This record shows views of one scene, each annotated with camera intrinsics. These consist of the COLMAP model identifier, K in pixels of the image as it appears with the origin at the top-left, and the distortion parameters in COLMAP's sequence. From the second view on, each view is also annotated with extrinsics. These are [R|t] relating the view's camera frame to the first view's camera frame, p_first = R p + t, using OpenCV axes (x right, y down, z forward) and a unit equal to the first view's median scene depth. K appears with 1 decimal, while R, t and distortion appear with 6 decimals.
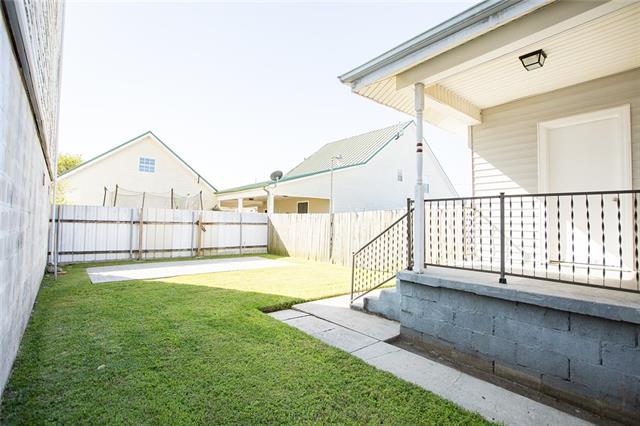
lens RADIAL K [[315.7, 0, 320.0], [0, 315.7, 213.0], [0, 0, 1]] dist [0.001093, 0.000129]
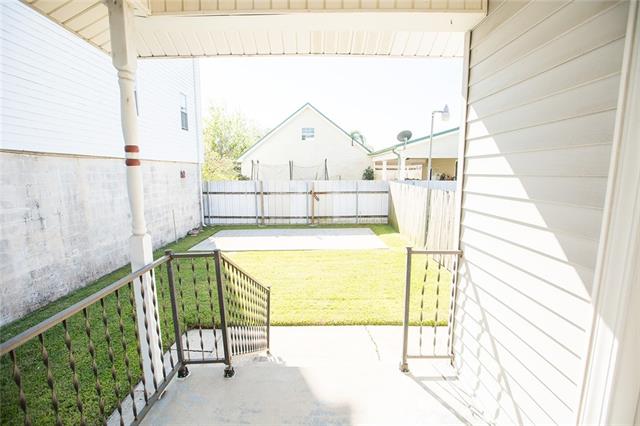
lens RADIAL K [[295.2, 0, 327.8], [0, 295.2, 213.7], [0, 0, 1]] dist [-0.058339, 0.026499]
pose [[0.796848, 0.073139, -0.599737, 0.246339], [0.031361, 0.986301, 0.161948, -0.056364], [0.603366, -0.147856, 0.783638, 0.260201]]
